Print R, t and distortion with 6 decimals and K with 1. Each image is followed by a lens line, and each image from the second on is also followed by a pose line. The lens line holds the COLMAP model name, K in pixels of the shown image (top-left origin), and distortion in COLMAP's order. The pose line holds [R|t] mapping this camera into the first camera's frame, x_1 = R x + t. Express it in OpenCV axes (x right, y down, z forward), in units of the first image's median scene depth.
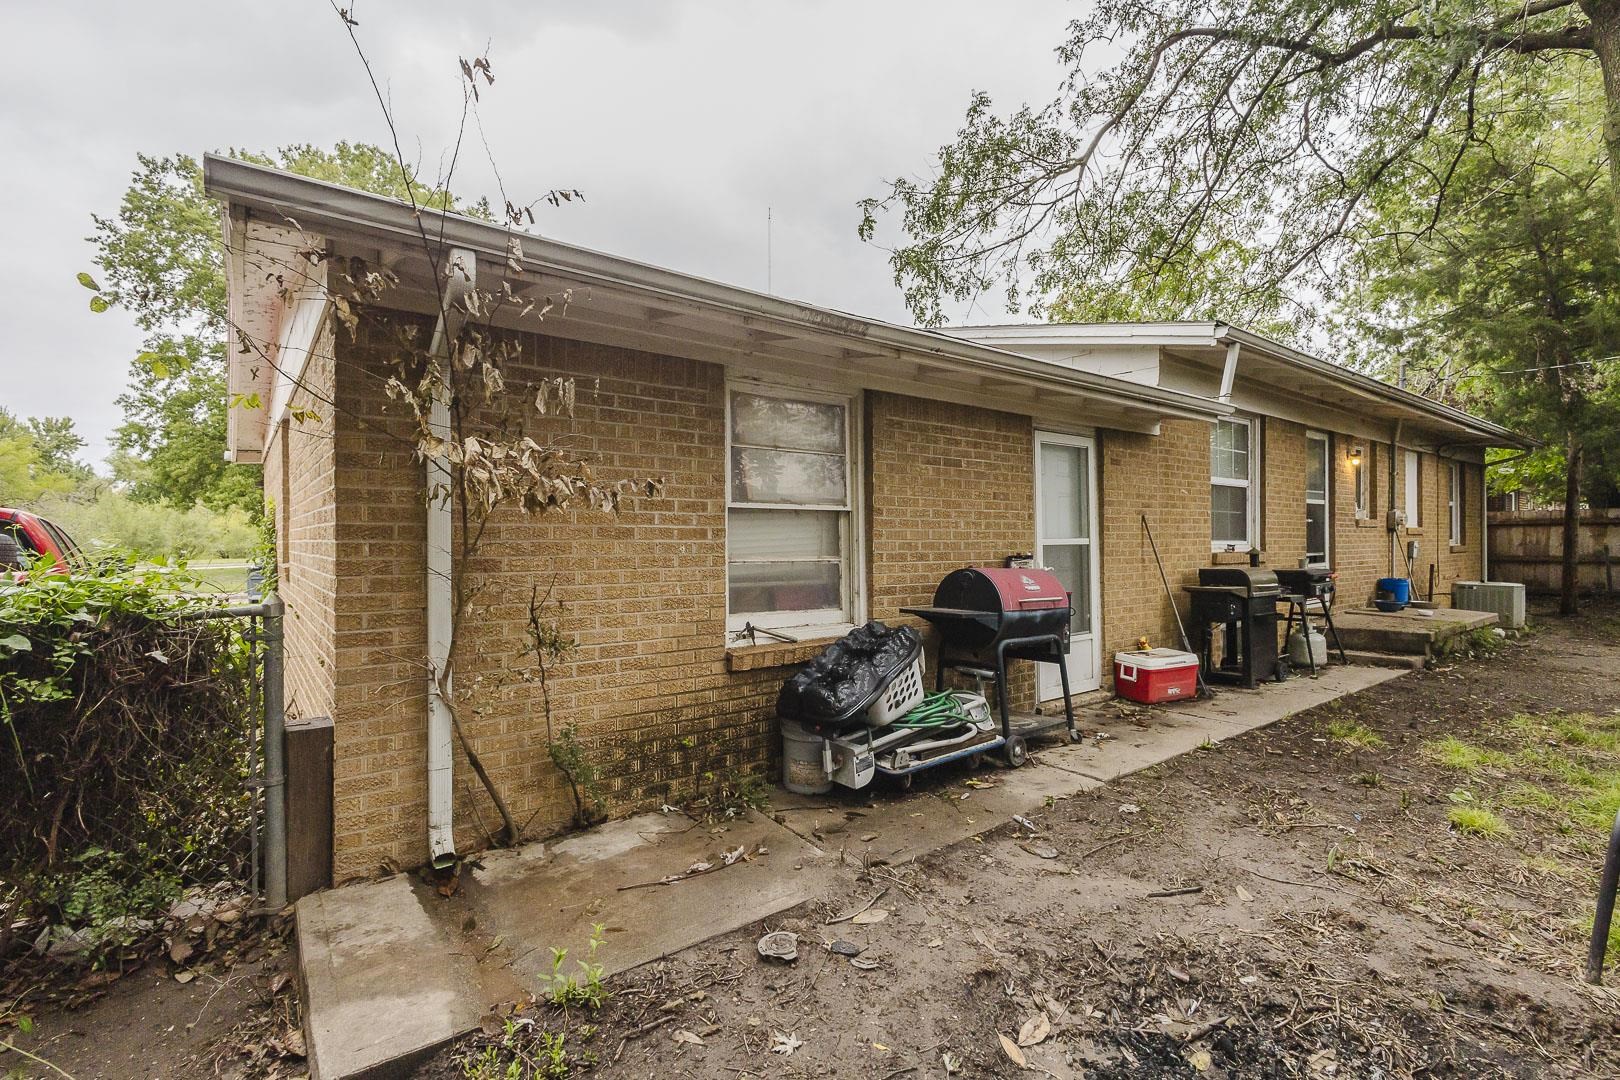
lens RADIAL K [[735.1, 0, 806.9], [0, 735.1, 536.8], [0, 0, 1]] dist [0.008243, -0.004218]
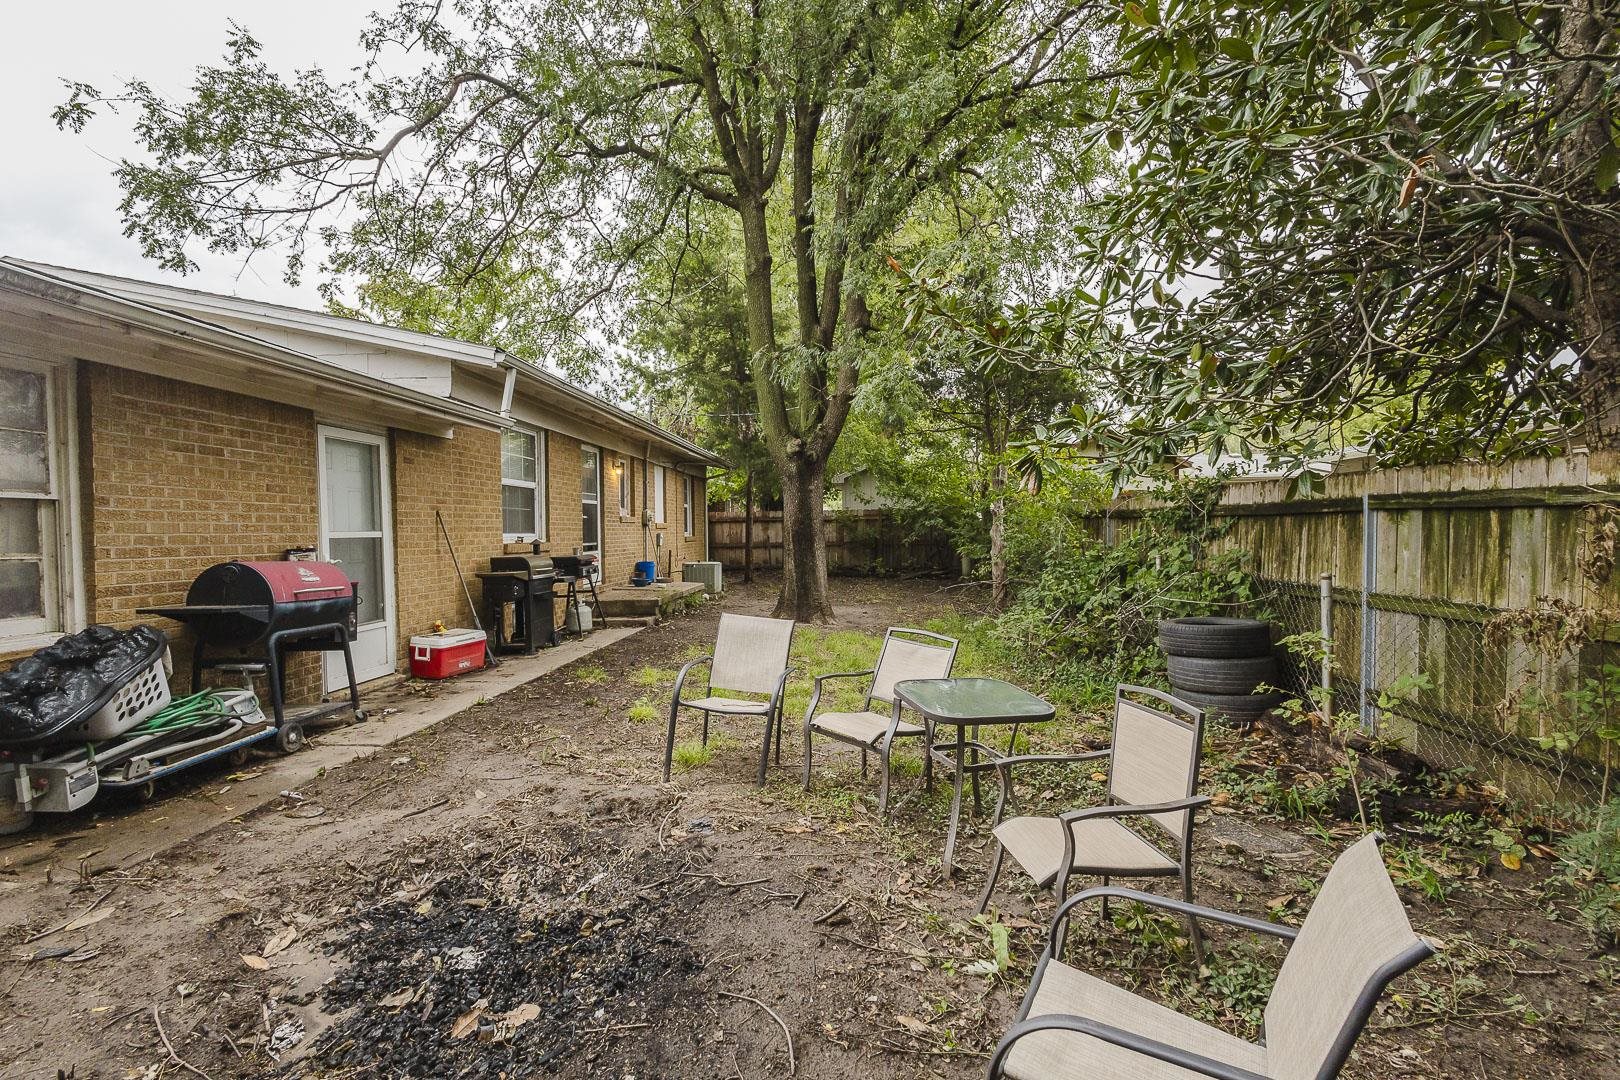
lens RADIAL K [[735.1, 0, 806.0], [0, 735.1, 538.6], [0, 0, 1]] dist [0.008243, -0.004218]
pose [[0.661918, -0.012687, 0.749468, -0.006111], [0.006578, 0.999917, 0.011117, 0.005085], [-0.749547, -0.002429, 0.661947, -0.177807]]
